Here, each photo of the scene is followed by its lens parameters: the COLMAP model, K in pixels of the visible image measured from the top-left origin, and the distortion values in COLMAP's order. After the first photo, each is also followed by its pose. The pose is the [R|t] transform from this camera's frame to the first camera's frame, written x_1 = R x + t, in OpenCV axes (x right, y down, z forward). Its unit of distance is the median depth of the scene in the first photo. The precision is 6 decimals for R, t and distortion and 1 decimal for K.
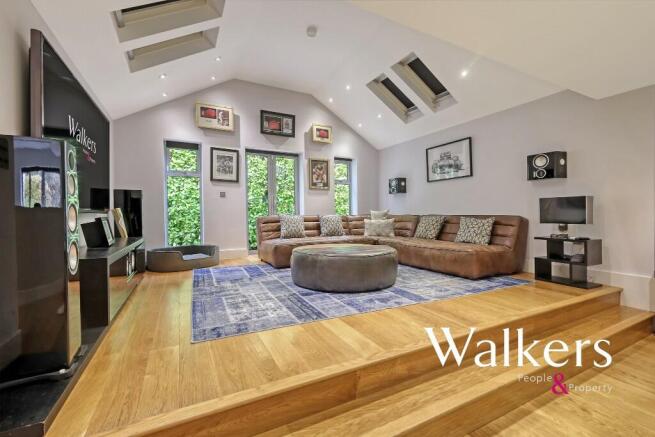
lens RADIAL K [[285.1, 0, 325.1], [0, 285.1, 217.6], [0, 0, 1]] dist [0.003306, -0.000354]
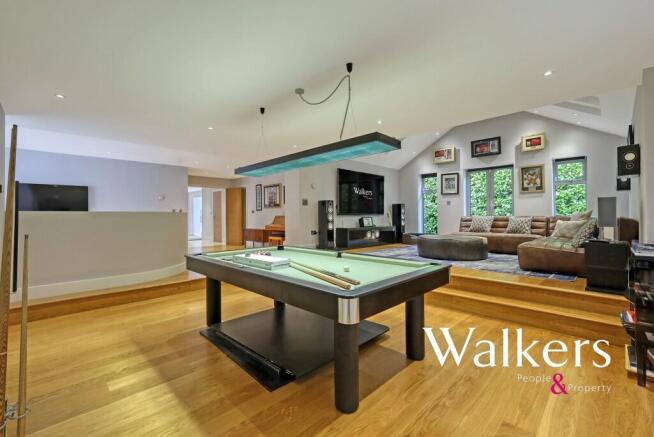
lens RADIAL K [[284.7, 0, 330.0], [0, 284.7, 214.2], [0, 0, 1]] dist [0.003306, -0.000354]
pose [[0.304114, -0.001445, -0.952635, 0.917774], [-0.007889, 0.999961, -0.004035, -0.006195], [0.952603, 0.008742, 0.304090, -0.096040]]
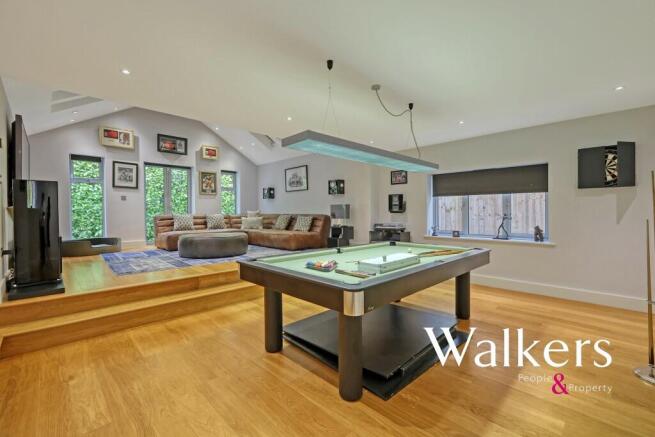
lens RADIAL K [[285.1, 0, 327.4], [0, 285.1, 214.0], [0, 0, 1]] dist [0.003306, -0.000354]
pose [[0.953153, -0.000070, 0.302487, 0.121128], [0.002879, 0.999957, -0.008840, 0.004330], [-0.302474, 0.009297, 0.953112, -0.481736]]
